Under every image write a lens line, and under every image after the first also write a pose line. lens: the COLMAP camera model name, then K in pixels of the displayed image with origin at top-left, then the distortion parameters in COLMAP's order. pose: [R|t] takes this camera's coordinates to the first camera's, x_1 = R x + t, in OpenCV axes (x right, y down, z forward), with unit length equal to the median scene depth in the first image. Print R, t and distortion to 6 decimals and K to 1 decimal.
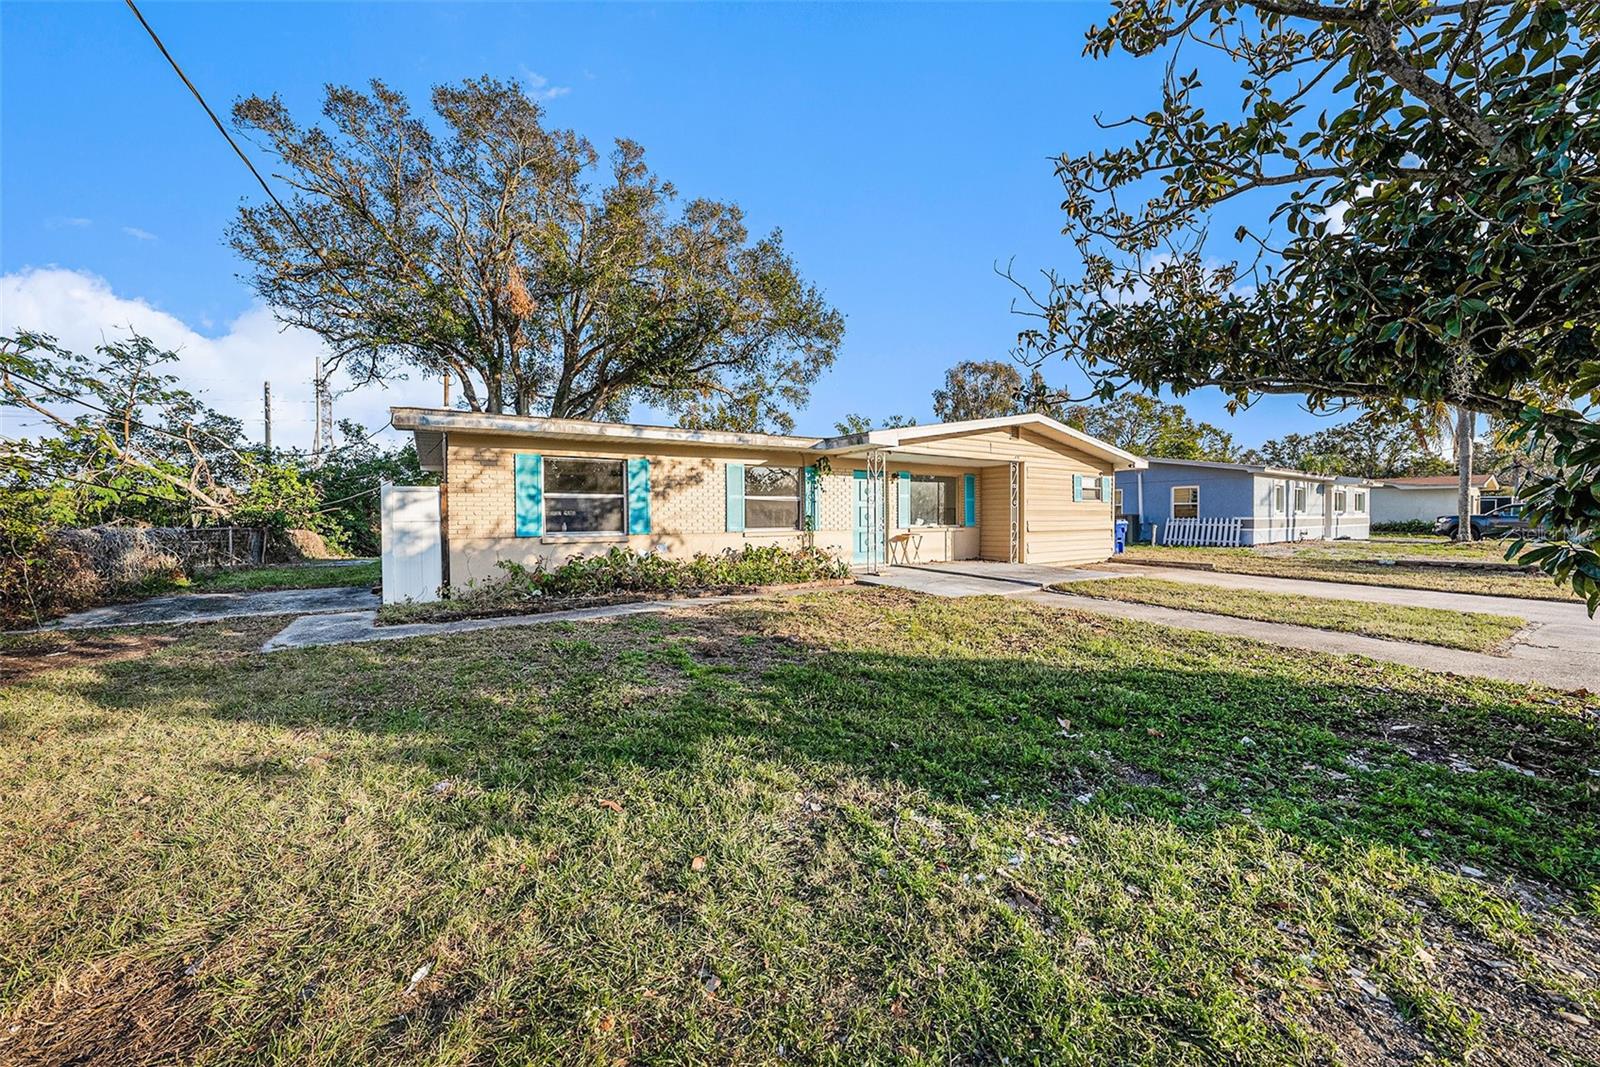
lens RADIAL K [[563.1, 0, 812.9], [0, 563.1, 526.2], [0, 0, 1]] dist [-0.023469, 0.004293]
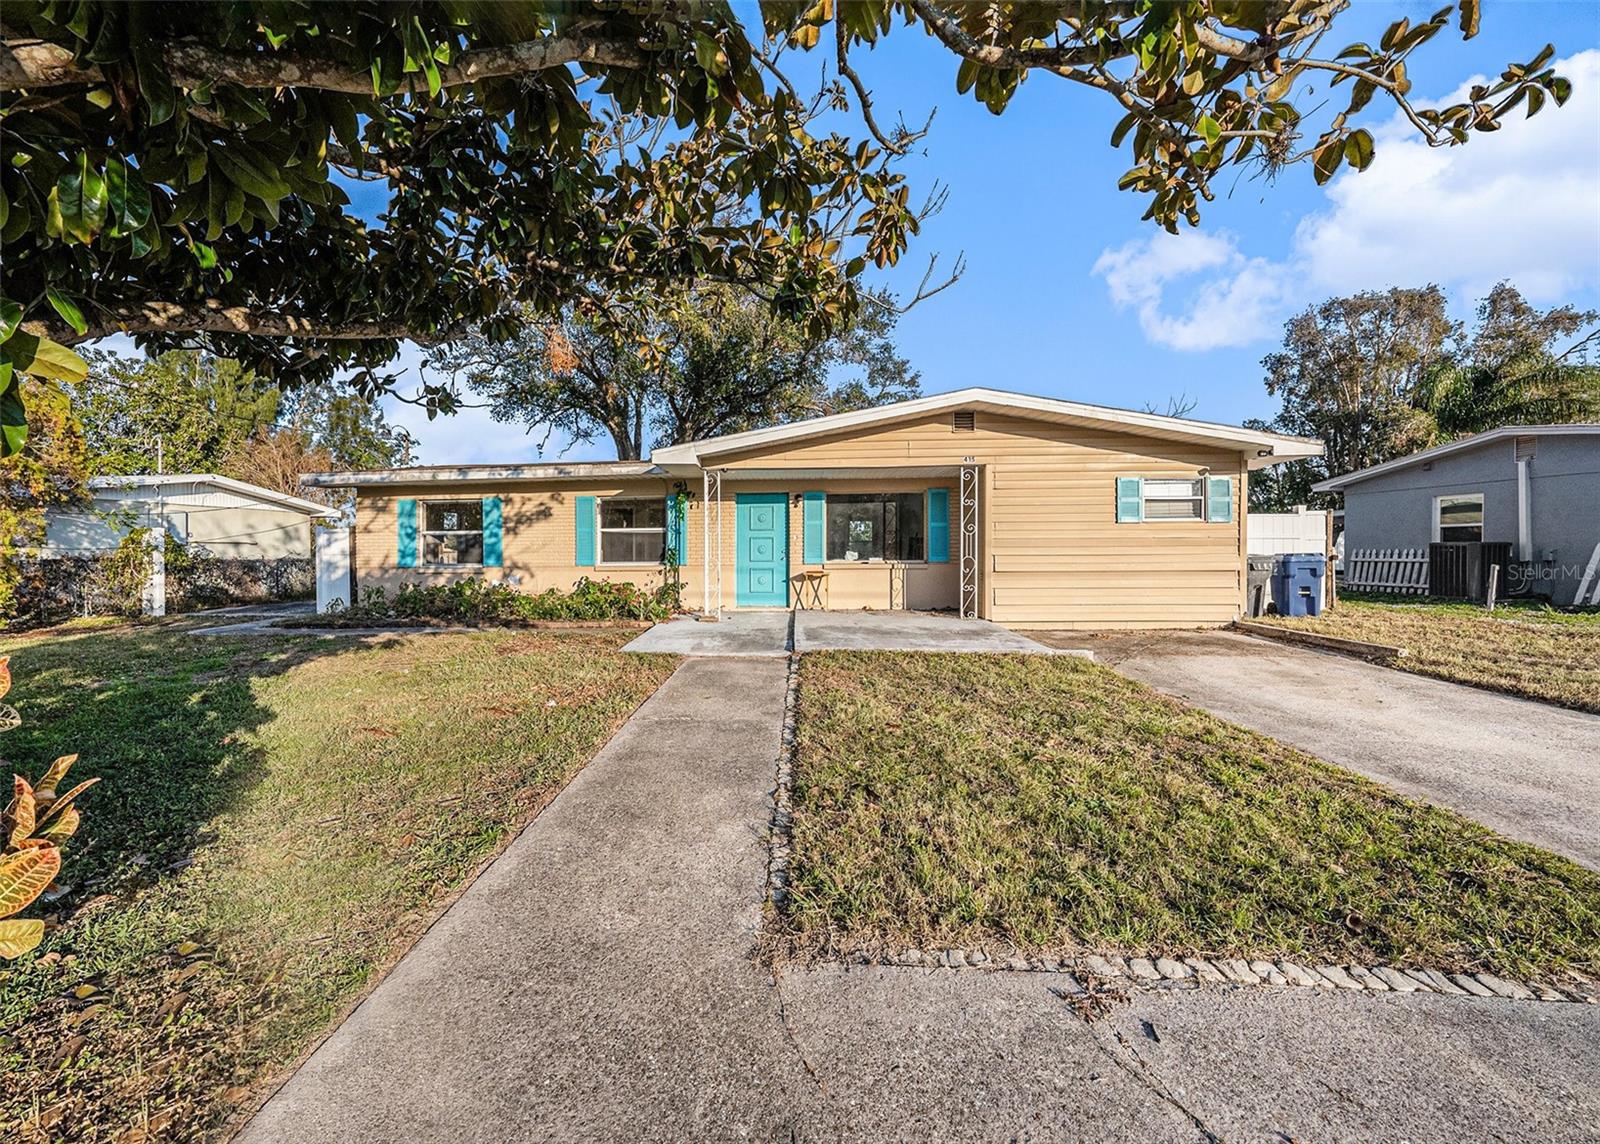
lens RADIAL K [[593.7, 0, 786.9], [0, 593.7, 558.0], [0, 0, 1]] dist [-0.015760, -0.000102]
pose [[0.797285, 0.008548, -0.603543, 0.815113], [-0.004296, 0.999955, 0.008487, -0.015339], [0.603588, -0.004174, 0.797285, 0.418811]]
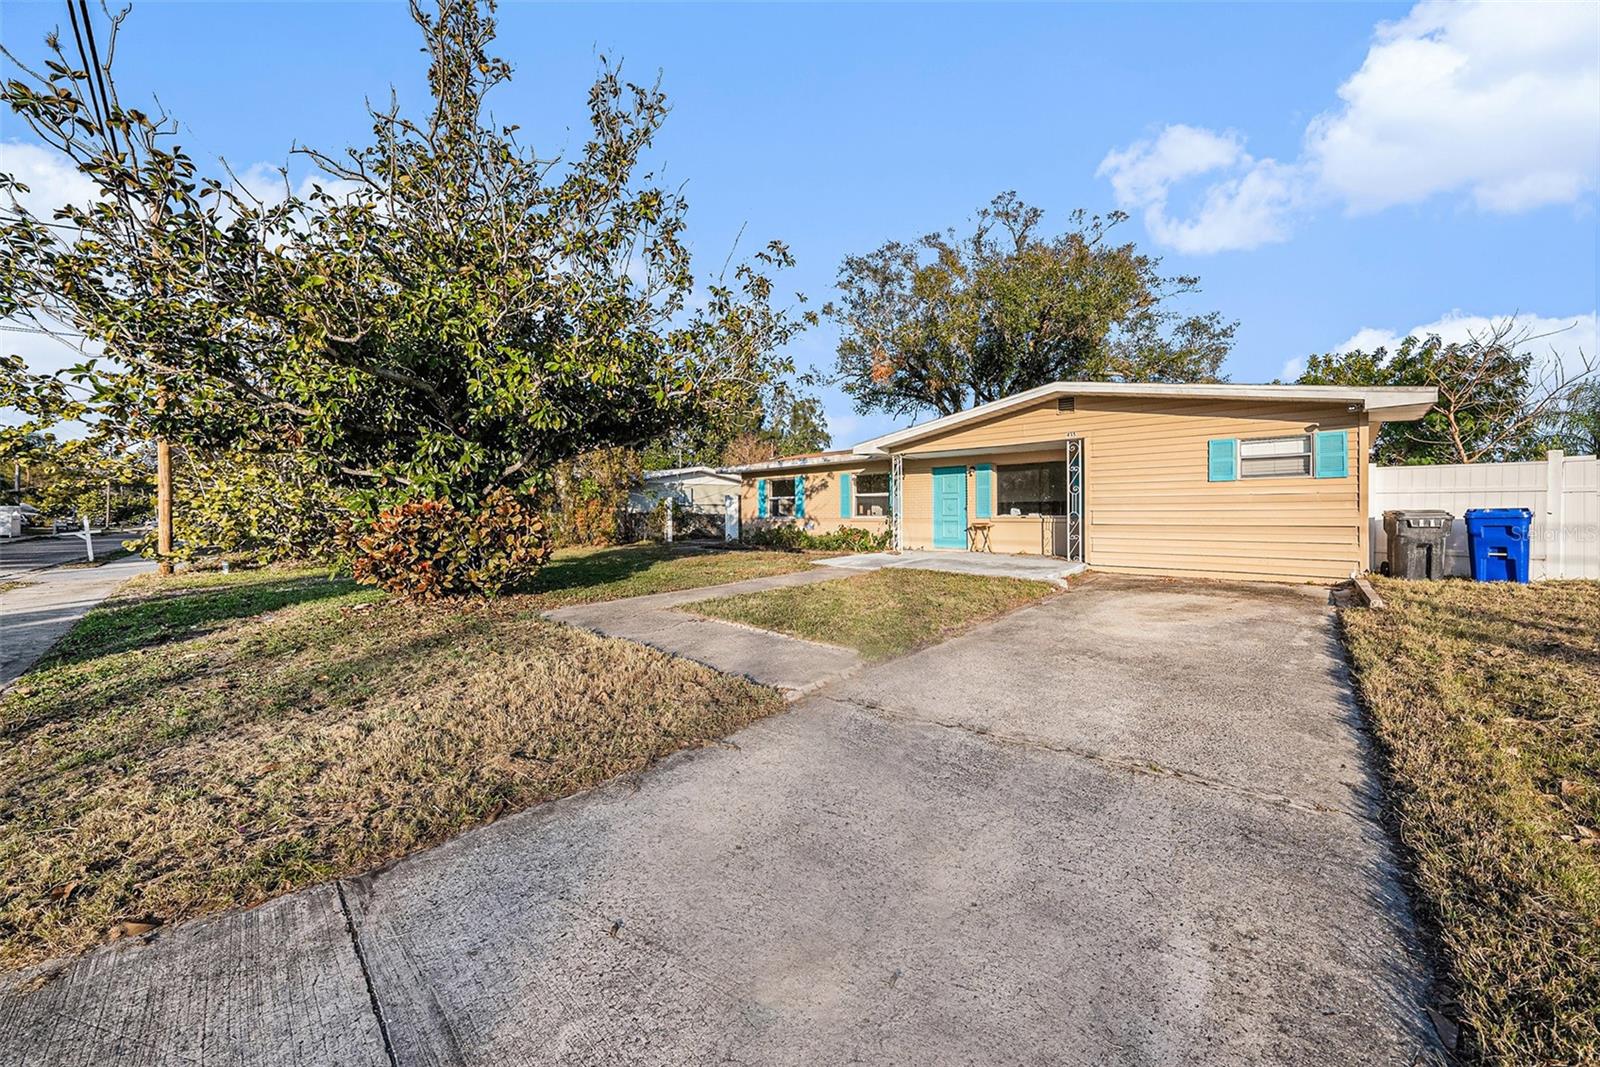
lens RADIAL K [[563.1, 0, 800.8], [0, 563.1, 523.3], [0, 0, 1]] dist [-0.023469, 0.004293]
pose [[0.248562, 0.023476, -0.968331, 1.406316], [-0.003778, 0.999722, 0.023267, -0.012373], [0.968609, -0.002125, 0.248582, 0.538528]]
